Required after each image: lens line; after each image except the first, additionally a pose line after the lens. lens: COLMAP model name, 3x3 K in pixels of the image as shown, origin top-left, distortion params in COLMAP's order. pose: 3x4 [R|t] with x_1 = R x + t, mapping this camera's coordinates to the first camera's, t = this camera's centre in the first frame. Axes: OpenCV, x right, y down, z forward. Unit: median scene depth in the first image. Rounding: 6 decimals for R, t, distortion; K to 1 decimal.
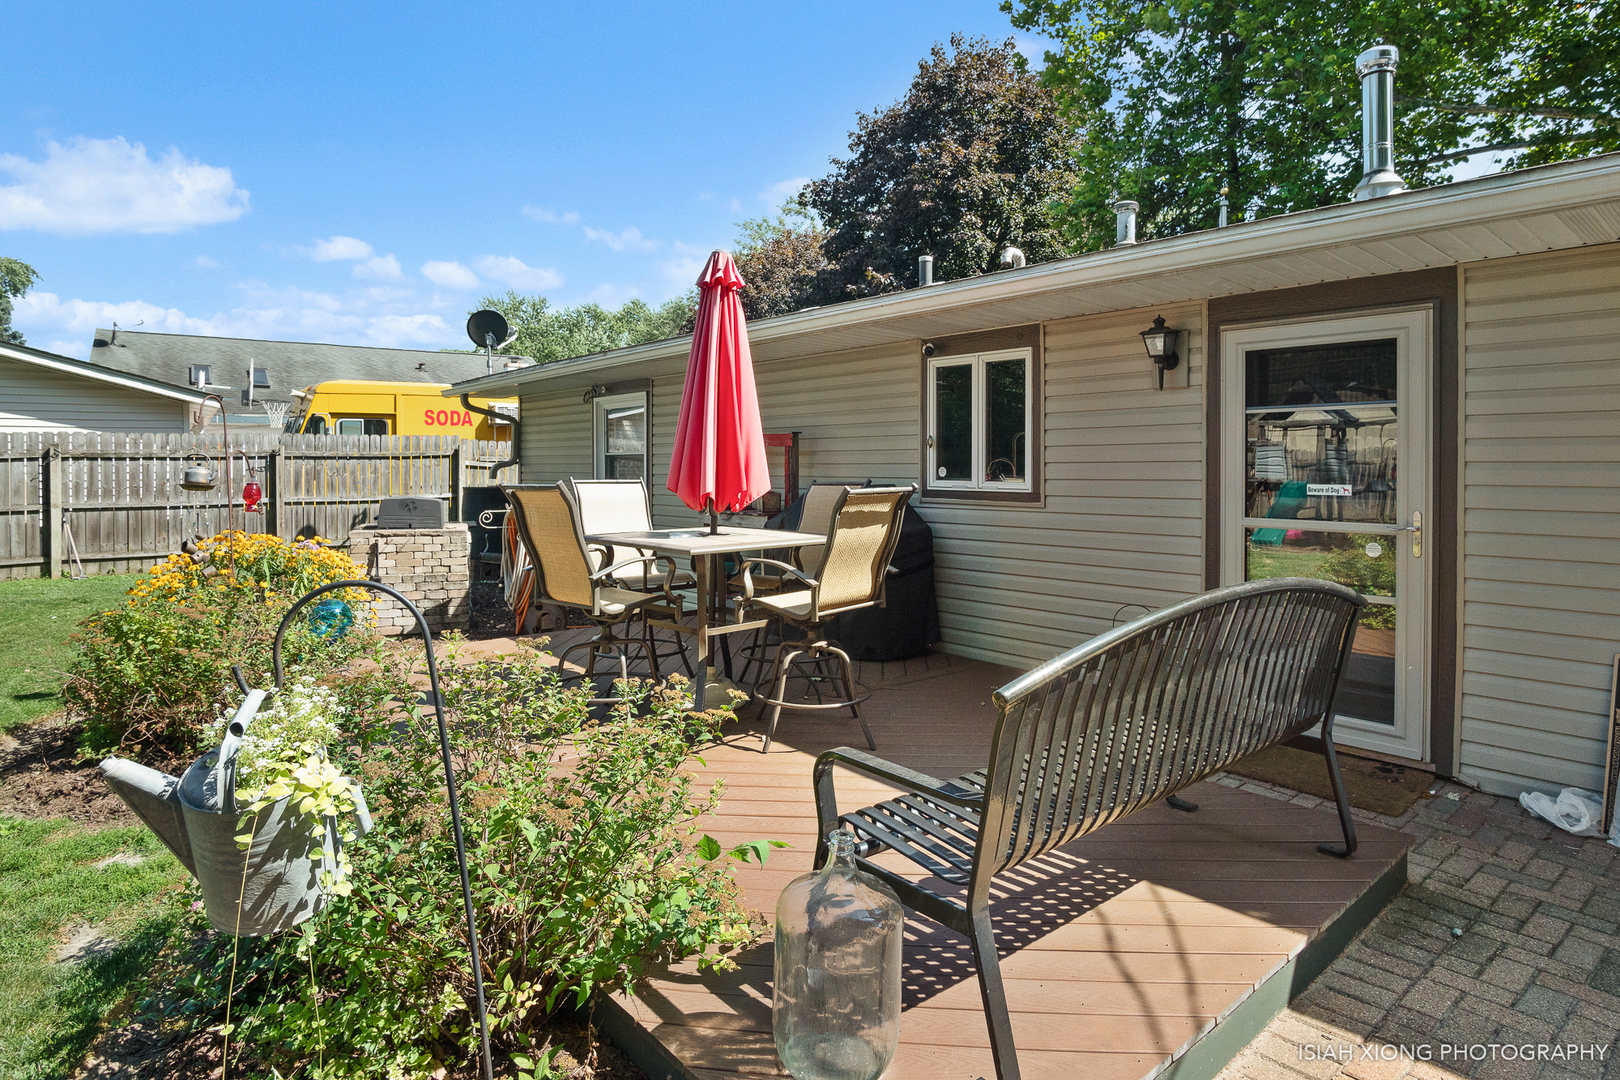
lens RADIAL K [[886.4, 0, 809.4], [0, 886.4, 465.8], [0, 0, 1]] dist [-0.001354, 0.000469]
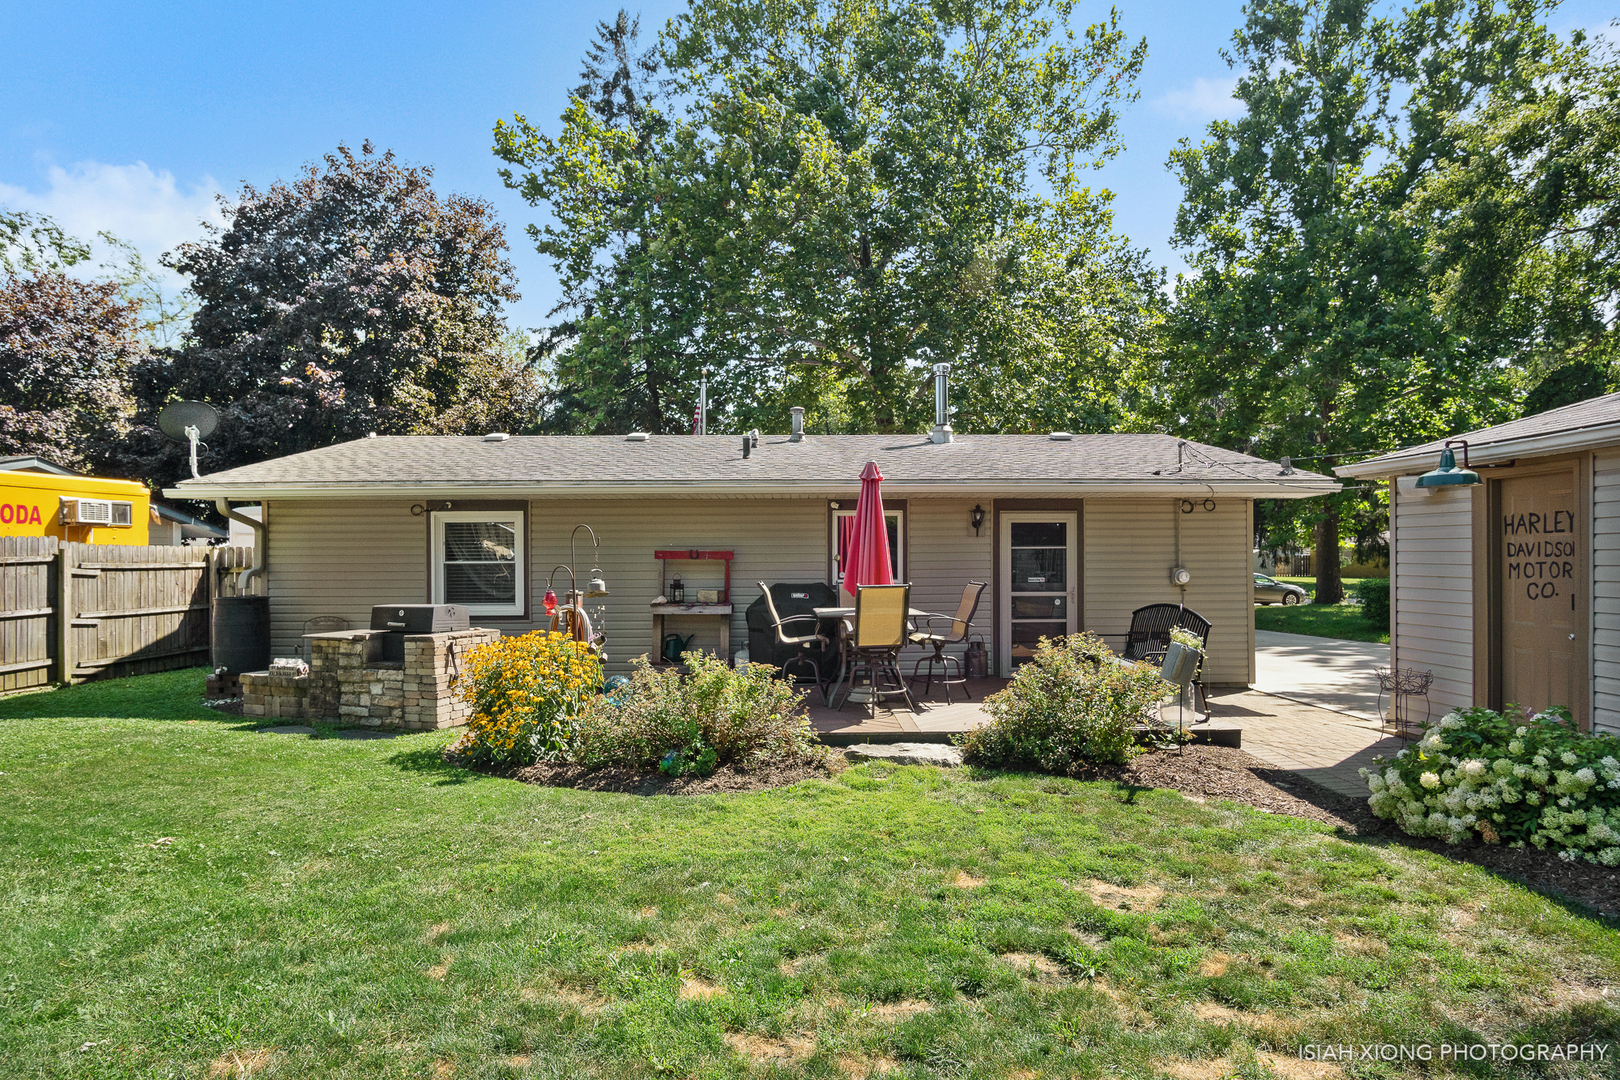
lens RADIAL K [[889.2, 0, 806.7], [0, 889.2, 516.7], [0, 0, 1]] dist [-0.021999, 0.007718]
pose [[0.646168, 0.035356, 0.762376, -0.570254], [0.004994, 0.998709, -0.050549, -0.008883], [-0.763179, 0.036471, 0.645157, -0.044674]]
